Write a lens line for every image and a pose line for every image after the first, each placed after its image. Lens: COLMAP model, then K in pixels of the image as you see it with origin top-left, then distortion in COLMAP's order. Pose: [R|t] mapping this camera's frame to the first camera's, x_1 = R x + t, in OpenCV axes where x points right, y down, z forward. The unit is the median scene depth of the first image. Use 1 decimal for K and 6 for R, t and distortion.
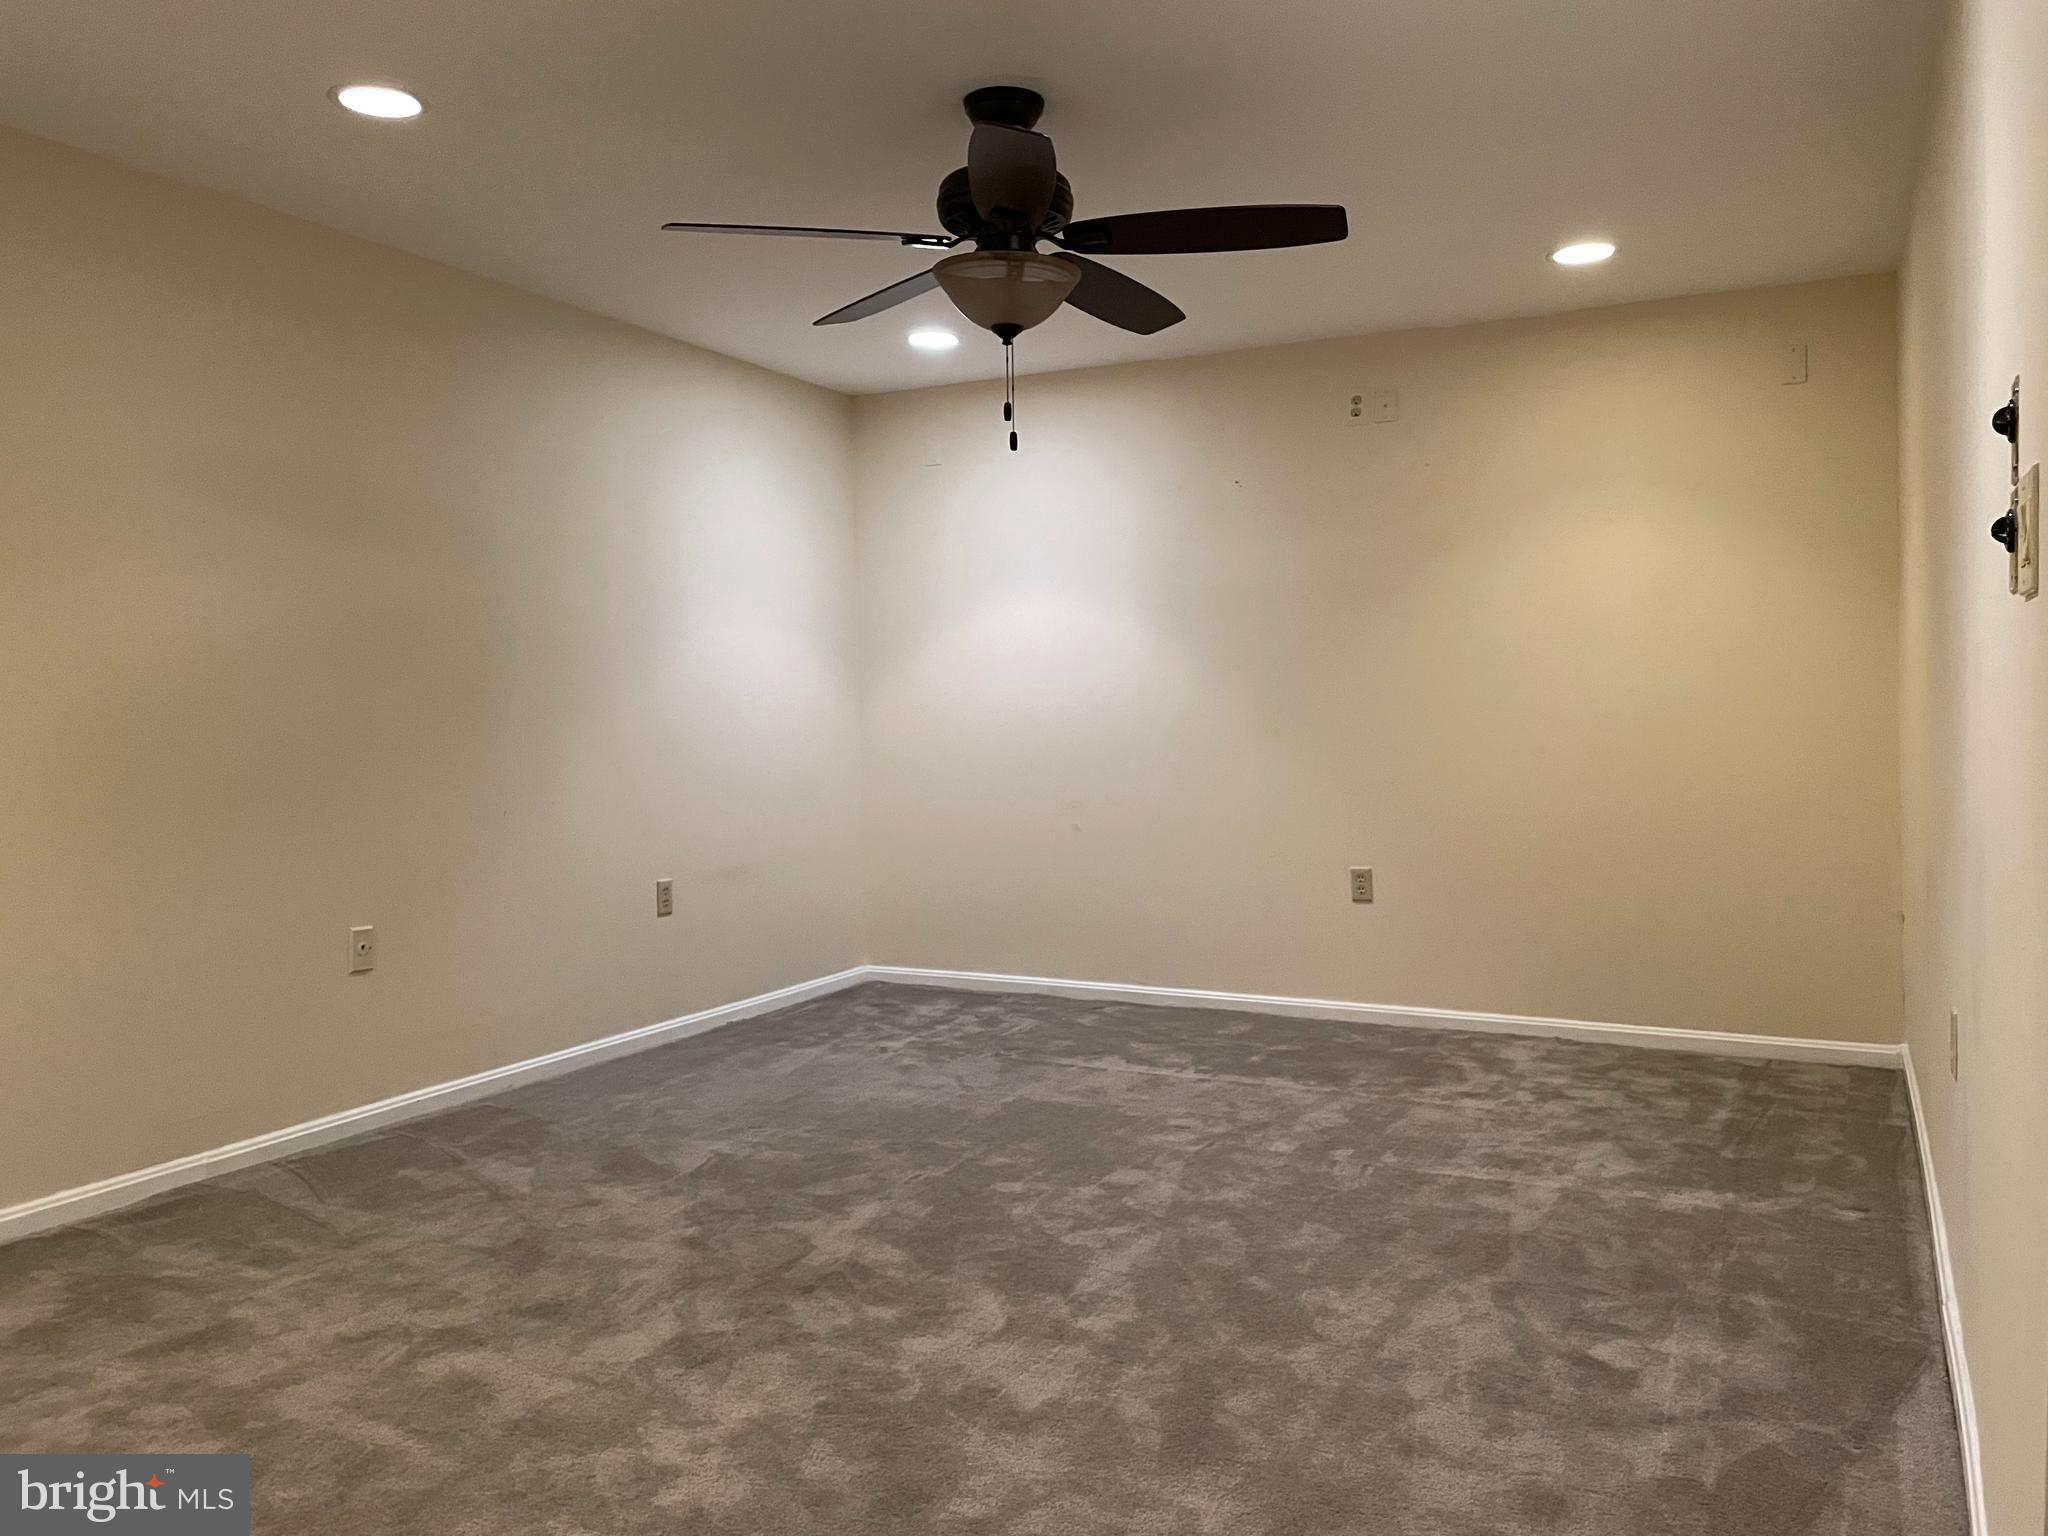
lens RADIAL K [[1553.5, 0, 1036.1], [0, 1553.5, 772.5], [0, 0, 1]] dist [0.085569, -0.124889]
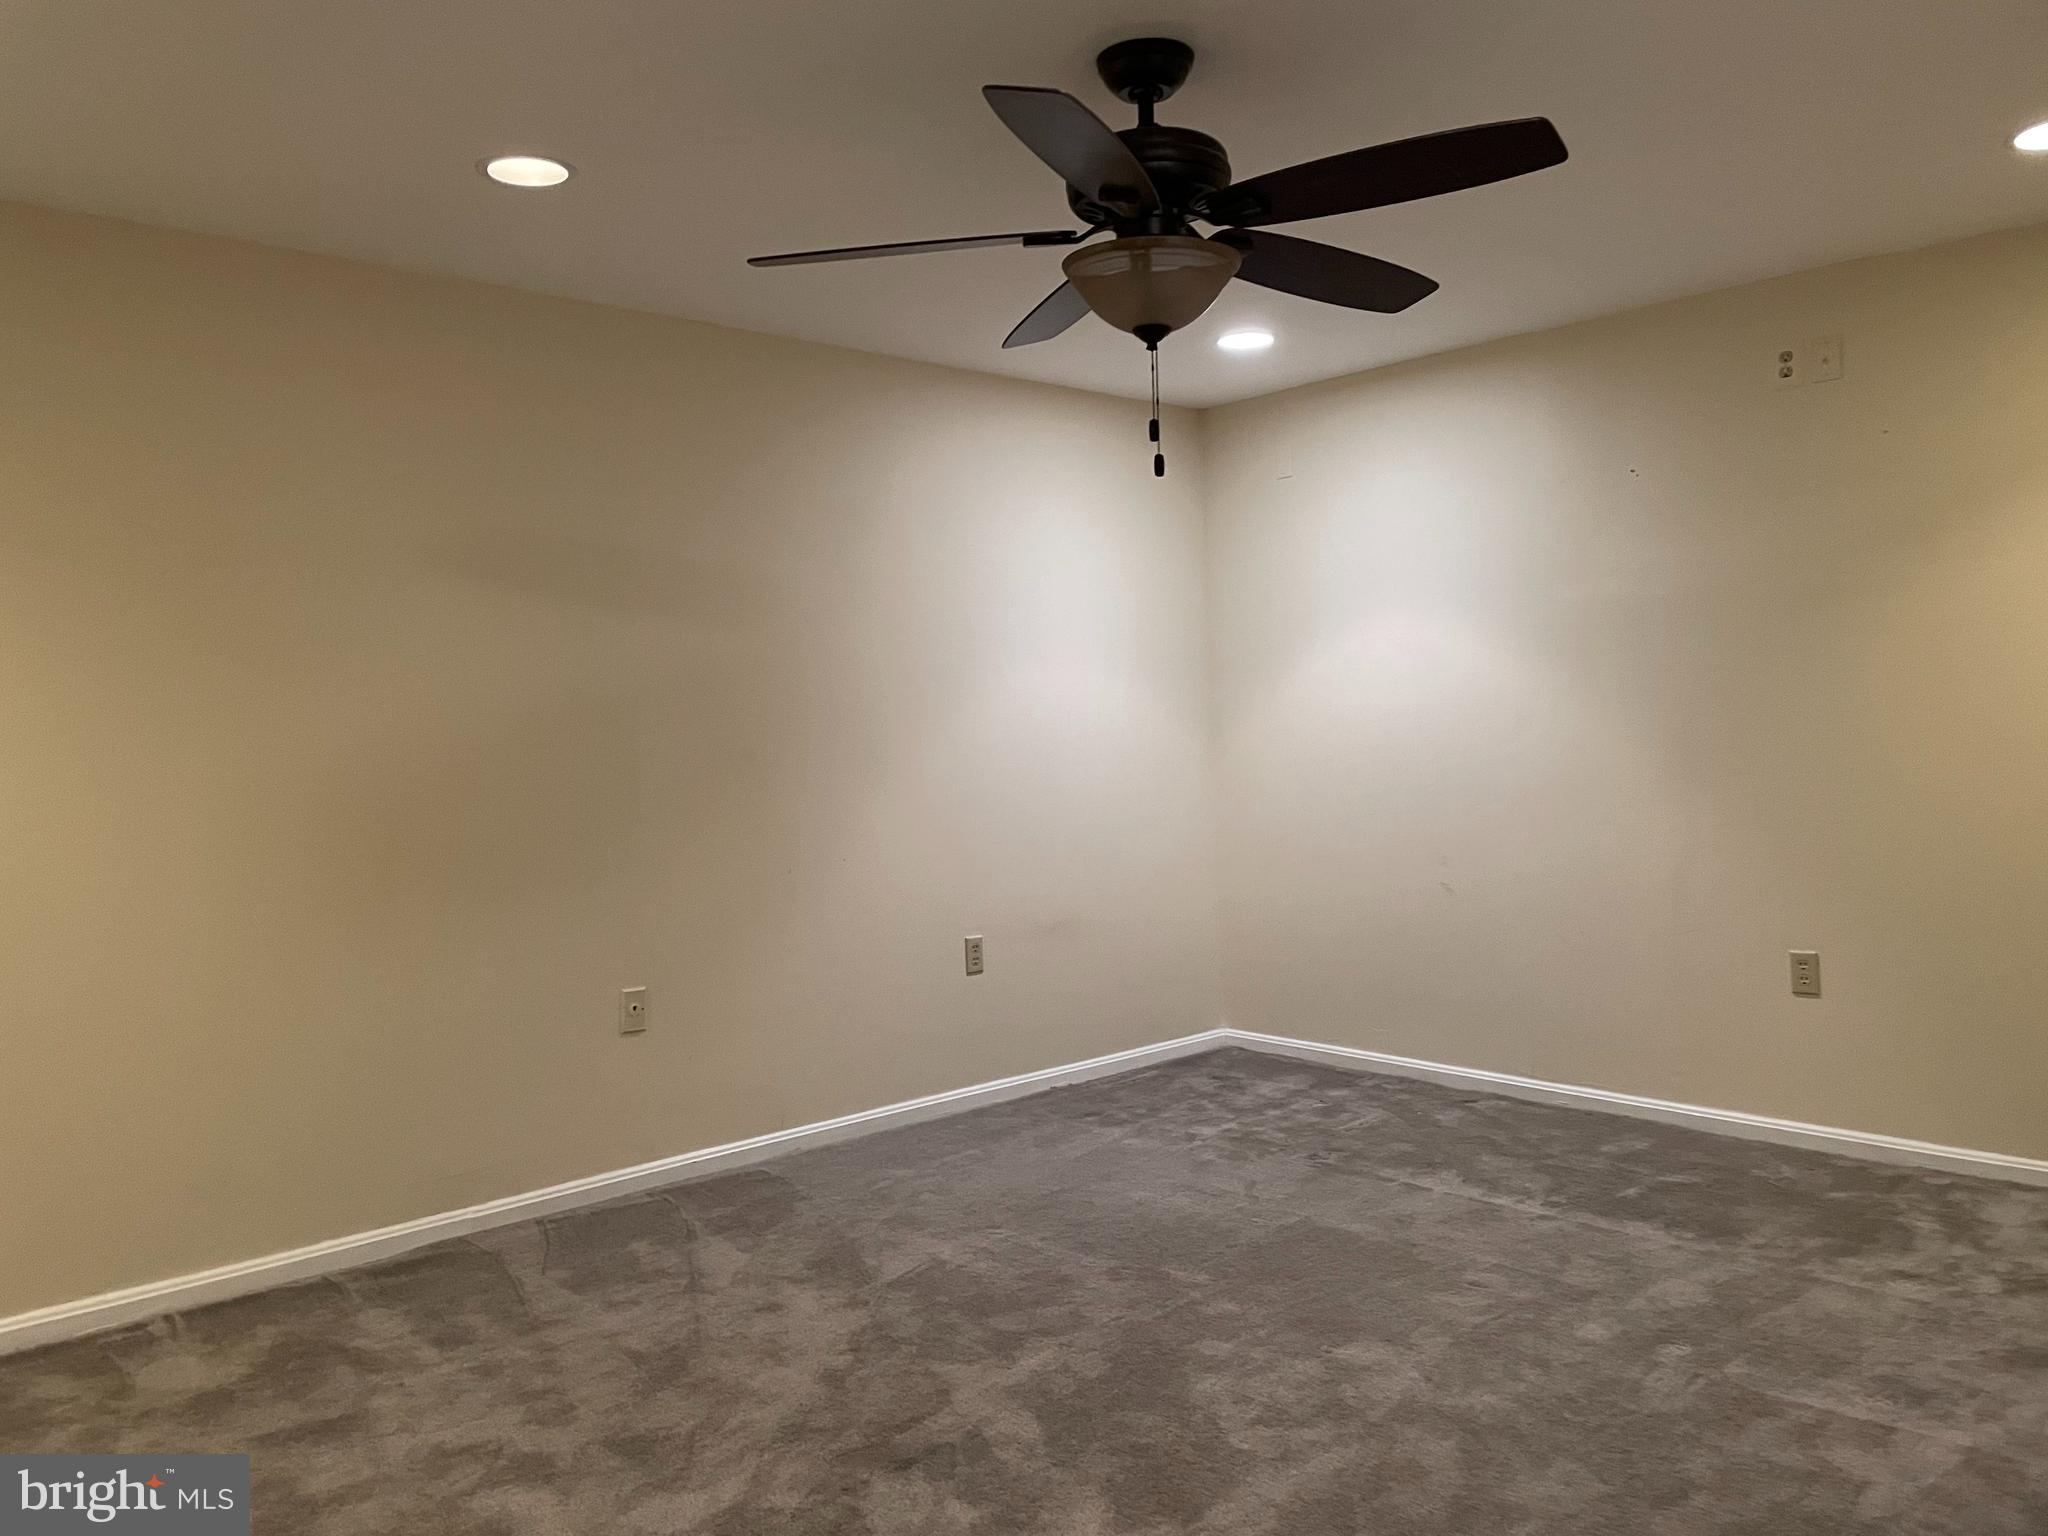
lens RADIAL K [[1553.5, 0, 1036.1], [0, 1553.5, 772.5], [0, 0, 1]] dist [0.085569, -0.124889]
pose [[0.931610, -0.003048, -0.363447, 0.169291], [0.003259, 0.999995, -0.000031, -0.037124], [0.363445, -0.001155, 0.931615, 0.153341]]
